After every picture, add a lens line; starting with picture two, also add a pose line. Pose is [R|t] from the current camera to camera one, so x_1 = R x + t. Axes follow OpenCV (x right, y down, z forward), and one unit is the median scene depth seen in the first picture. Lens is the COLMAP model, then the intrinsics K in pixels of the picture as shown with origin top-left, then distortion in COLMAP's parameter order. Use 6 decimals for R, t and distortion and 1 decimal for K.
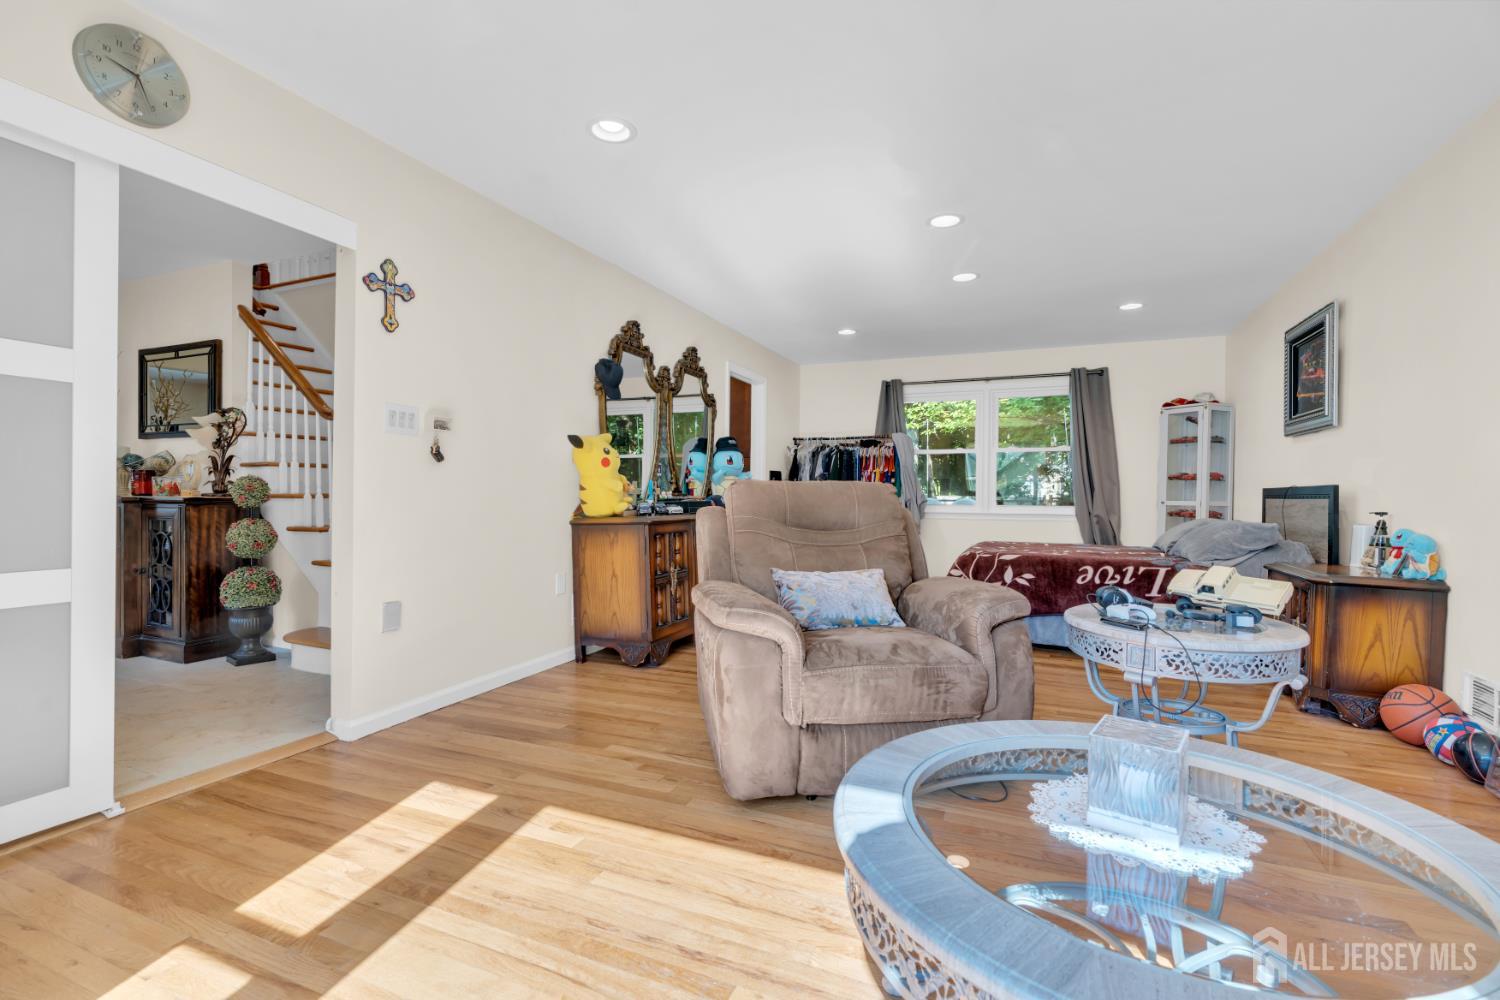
lens RADIAL K [[676.1, 0, 757.5], [0, 676.1, 497.6], [0, 0, 1]] dist [-0.014602, 0.002466]
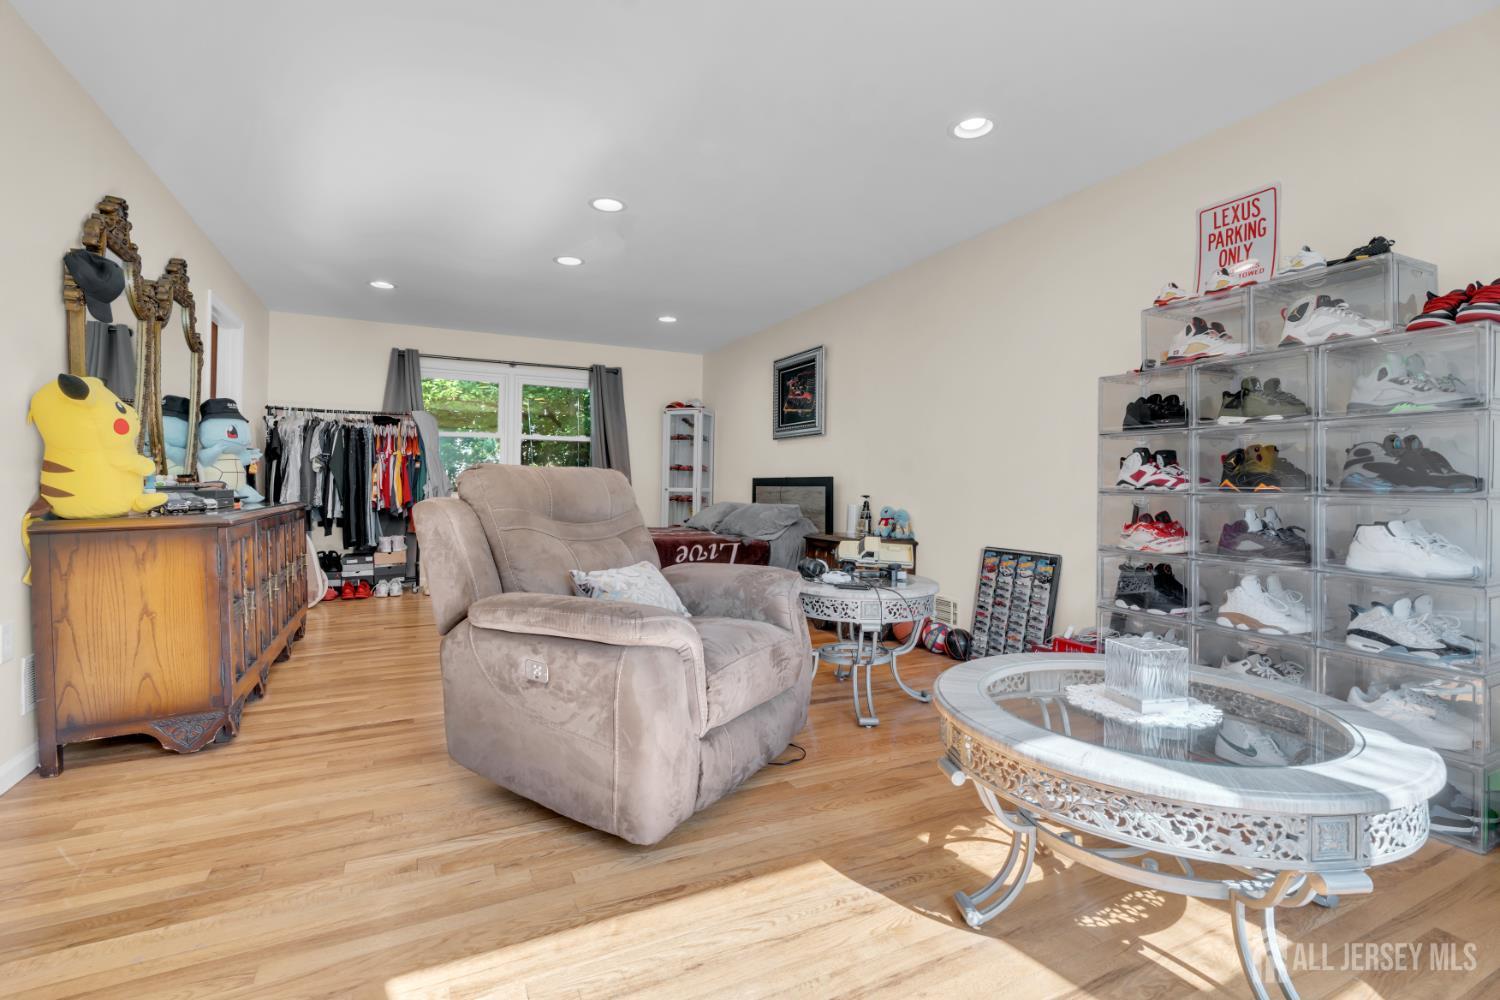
lens RADIAL K [[676.1, 0, 748.9], [0, 676.1, 483.6], [0, 0, 1]] dist [-0.014602, 0.002466]
pose [[0.648641, 0.002330, 0.761091, -0.304954], [-0.001355, 0.999997, -0.001907, -0.001171], [-0.761093, 0.000206, 0.648642, 0.185790]]
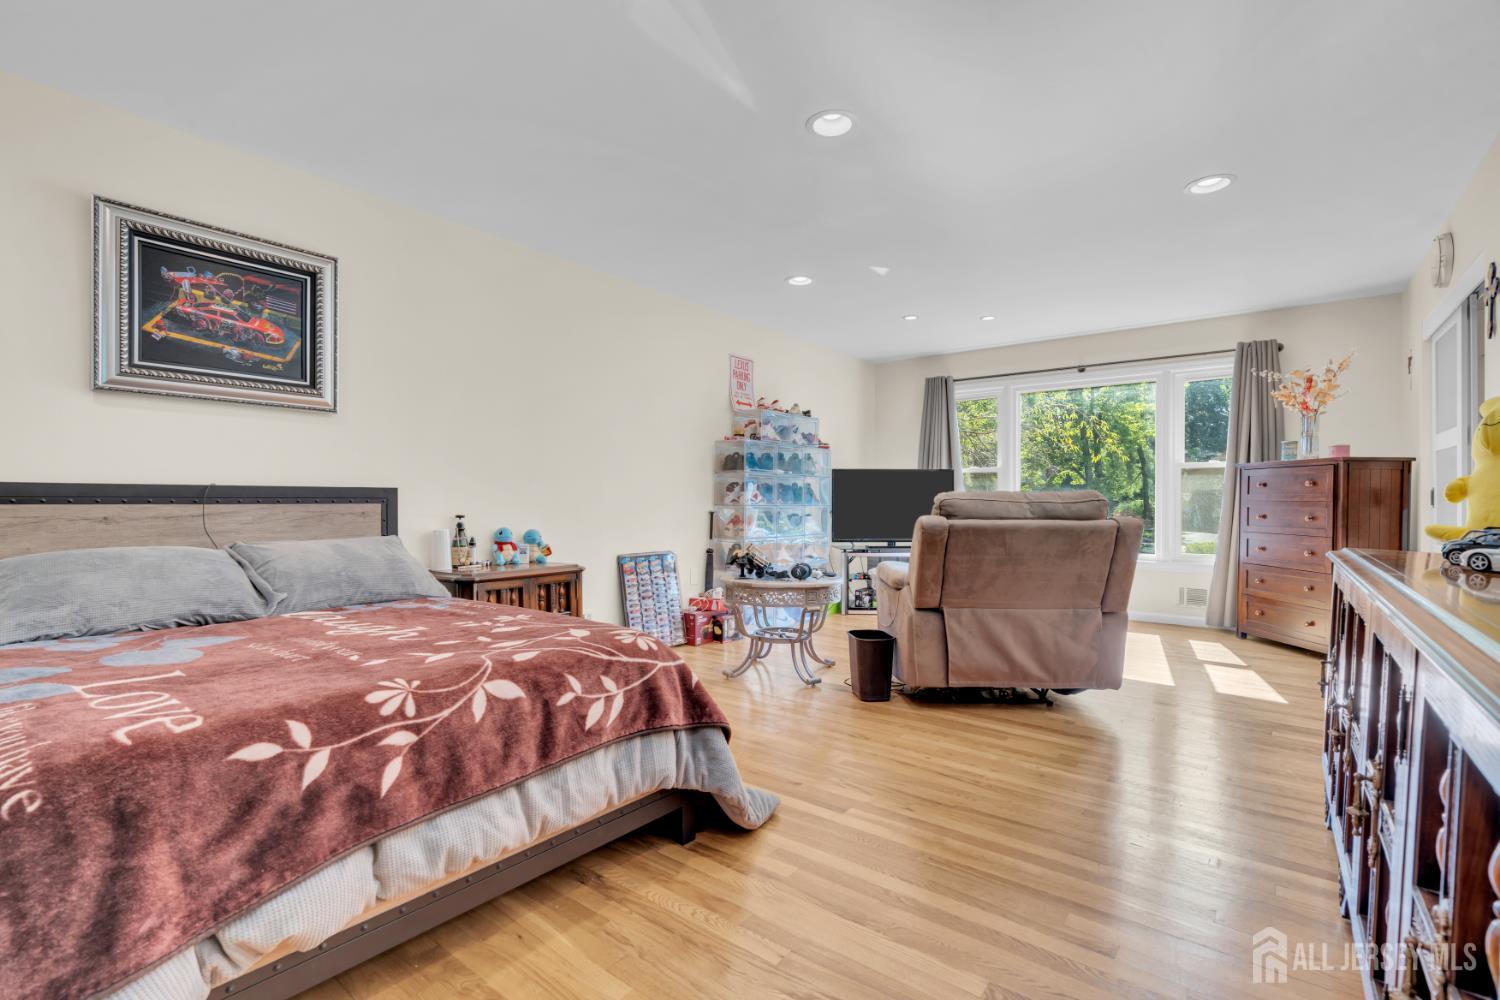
lens RADIAL K [[676.1, 0, 749.2], [0, 676.1, 515.3], [0, 0, 1]] dist [-0.014602, 0.002466]
pose [[-0.965765, -0.010995, 0.259186, 0.157421], [-0.004707, 0.999680, 0.024868, -0.006875], [-0.259377, 0.022797, -0.965507, 1.572142]]
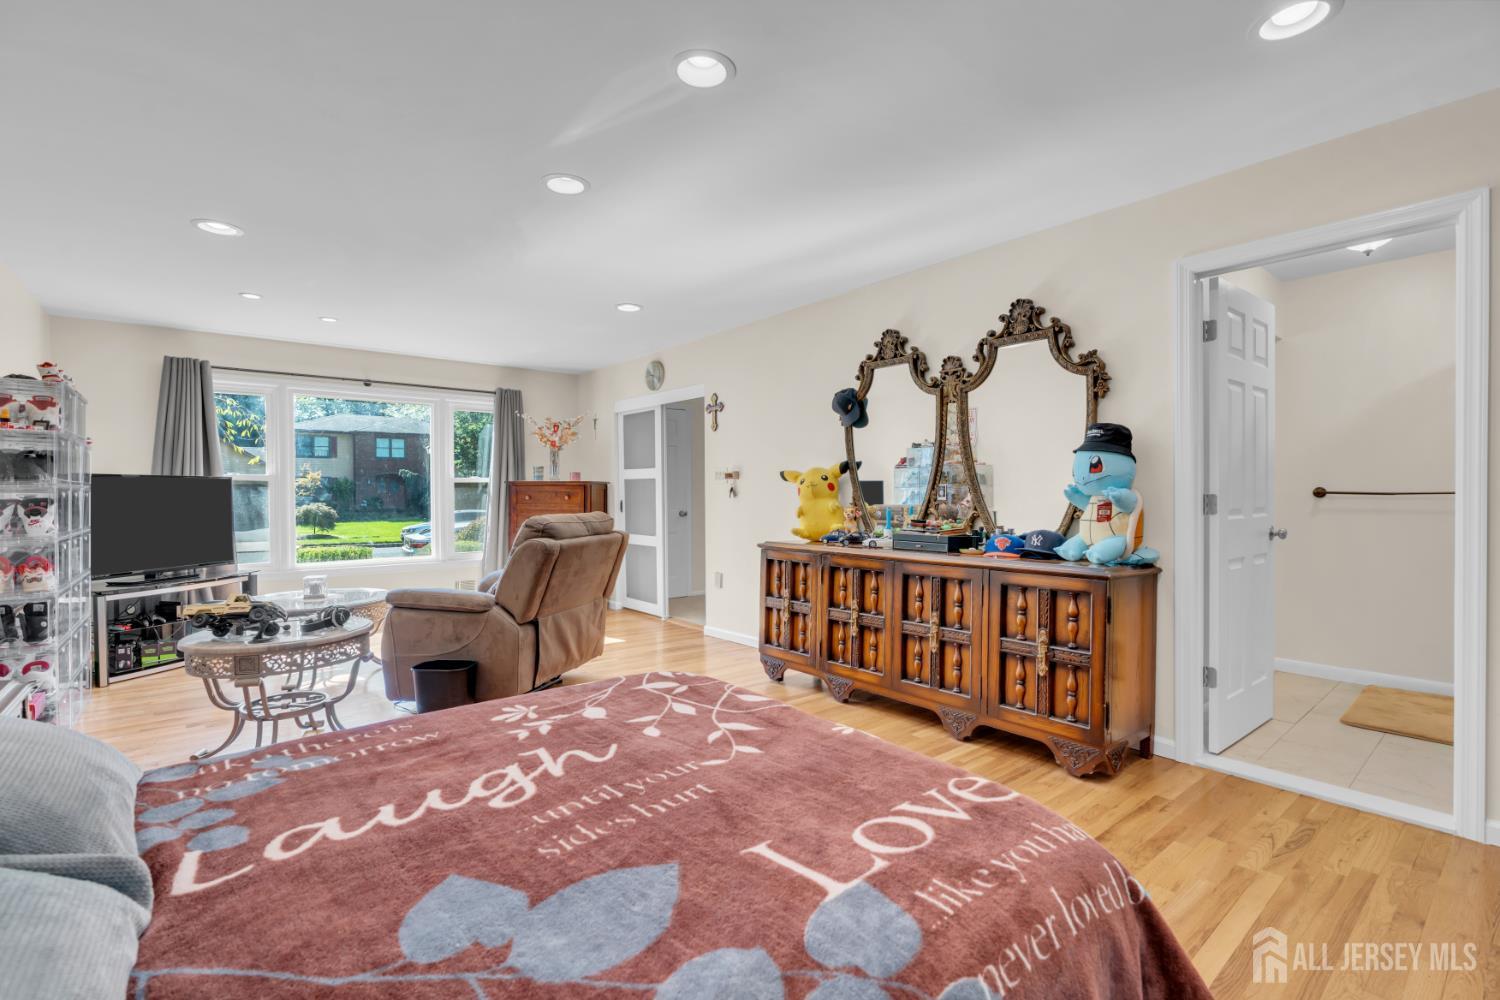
lens RADIAL K [[676.1, 0, 750.4], [0, 676.1, 498.6], [0, 0, 1]] dist [-0.014602, 0.002466]
pose [[-0.467496, 0.003525, -0.883988, 0.794057], [-0.000882, 0.999990, 0.004454, -0.043272], [0.883995, 0.002862, -0.467488, 1.416723]]
